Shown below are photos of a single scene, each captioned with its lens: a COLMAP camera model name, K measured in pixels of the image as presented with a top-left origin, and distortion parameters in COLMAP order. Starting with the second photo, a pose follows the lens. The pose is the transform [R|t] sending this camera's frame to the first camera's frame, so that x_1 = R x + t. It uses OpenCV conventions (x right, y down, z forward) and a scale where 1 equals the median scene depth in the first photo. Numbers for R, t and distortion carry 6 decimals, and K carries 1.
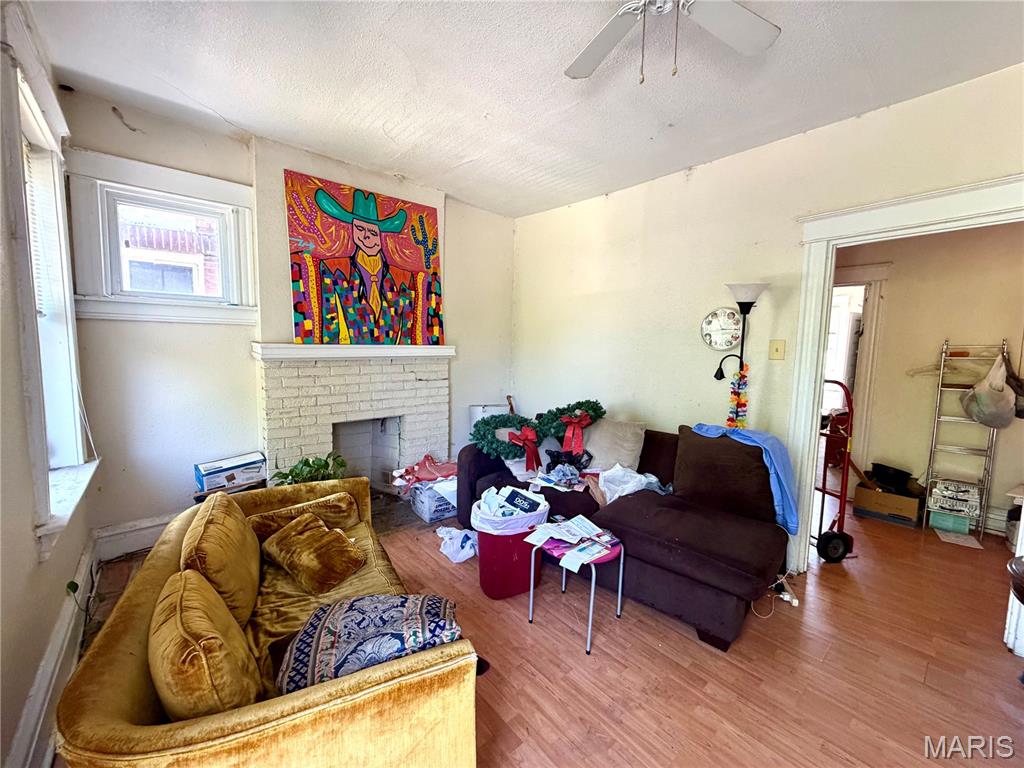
lens RADIAL K [[404.2, 0, 512.6], [0, 404.2, 384.8], [0, 0, 1]] dist [0.000303, -0.000370]
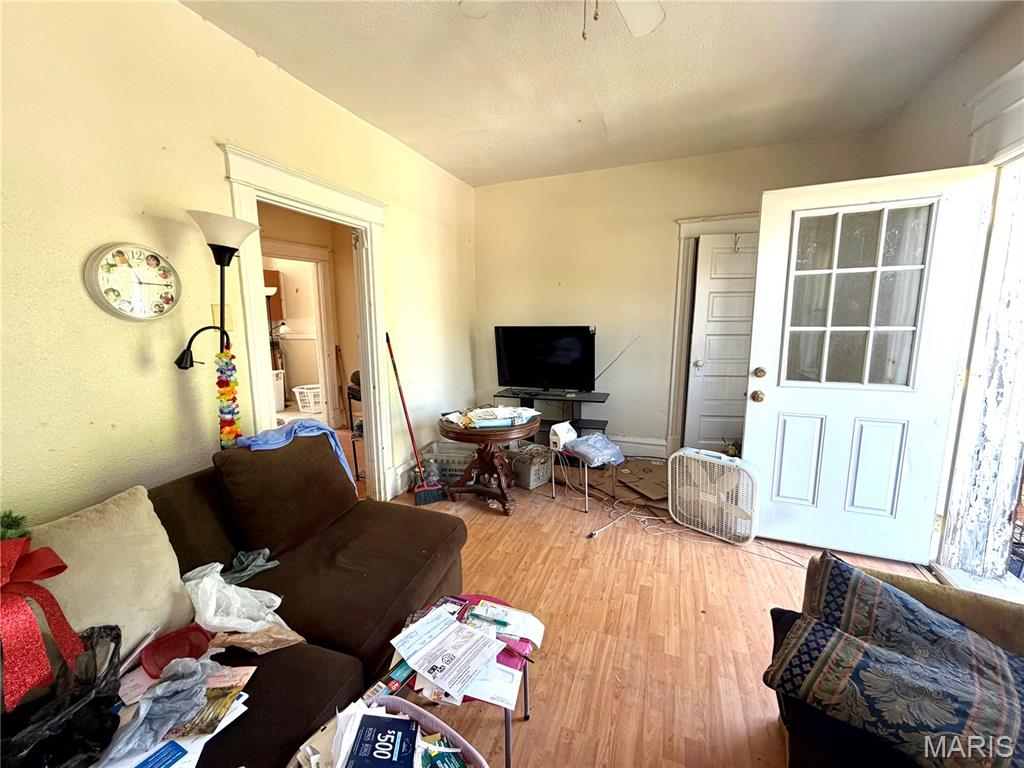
lens RADIAL K [[404.2, 0, 513.0], [0, 404.2, 380.0], [0, 0, 1]] dist [0.000303, -0.000370]
pose [[-0.467175, -0.146880, 0.871879, -0.264591], [0.080750, 0.974896, 0.207503, -0.087019], [-0.880470, 0.167345, -0.443586, 0.886659]]
